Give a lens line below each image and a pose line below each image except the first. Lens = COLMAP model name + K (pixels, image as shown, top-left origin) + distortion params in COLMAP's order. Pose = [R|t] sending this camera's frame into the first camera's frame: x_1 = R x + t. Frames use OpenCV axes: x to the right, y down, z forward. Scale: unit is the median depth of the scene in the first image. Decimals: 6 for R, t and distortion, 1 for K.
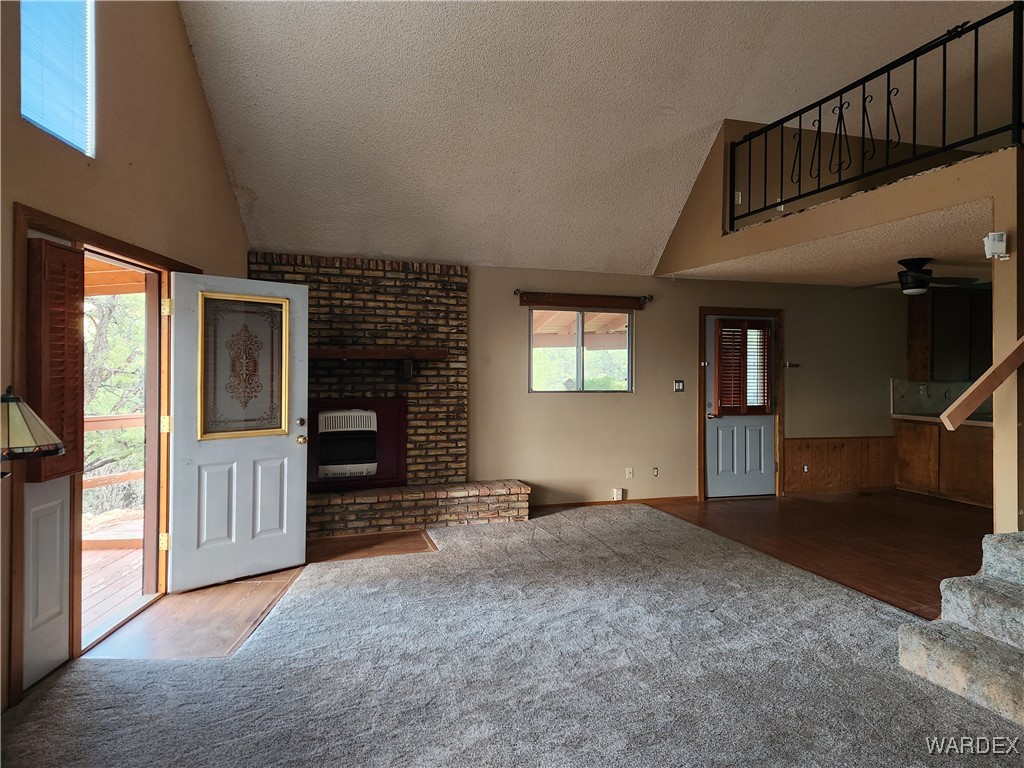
lens RADIAL K [[684.8, 0, 515.0], [0, 684.8, 372.2], [0, 0, 1]] dist [0.080955, -0.069695]
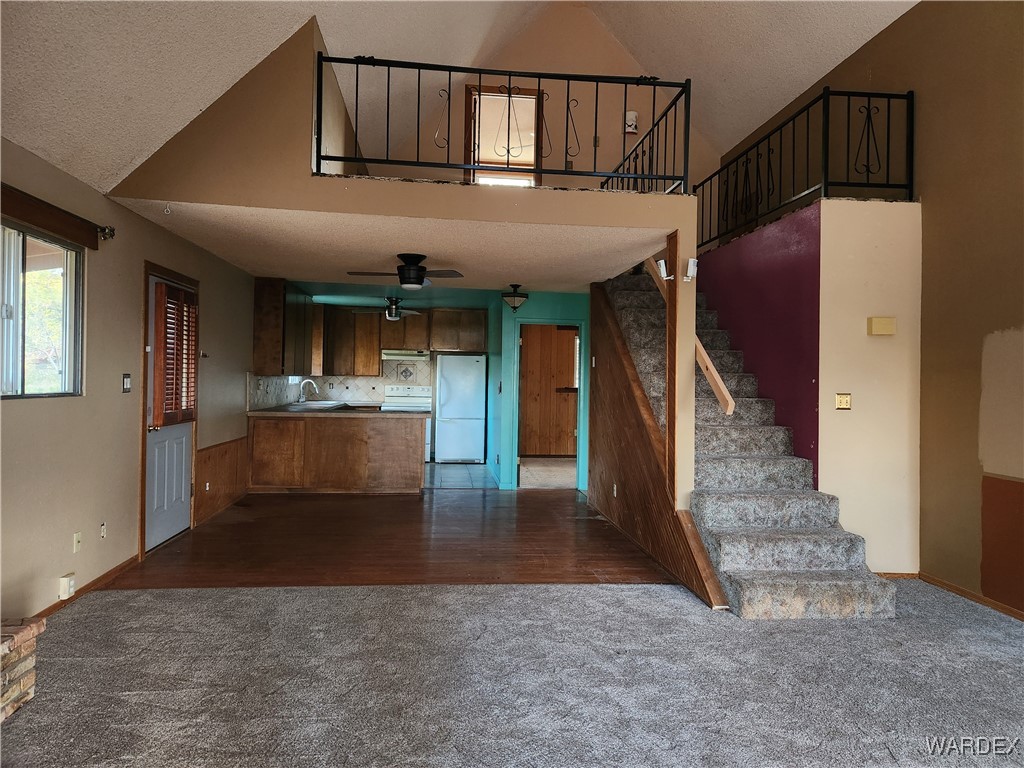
lens RADIAL K [[684.8, 0, 515.0], [0, 684.8, 372.2], [0, 0, 1]] dist [0.080955, -0.069695]
pose [[0.201115, 0.007369, 0.979540, -0.302284], [-0.013260, 0.999901, -0.004800, 0.008595], [-0.979478, -0.012023, 0.201192, 0.523269]]
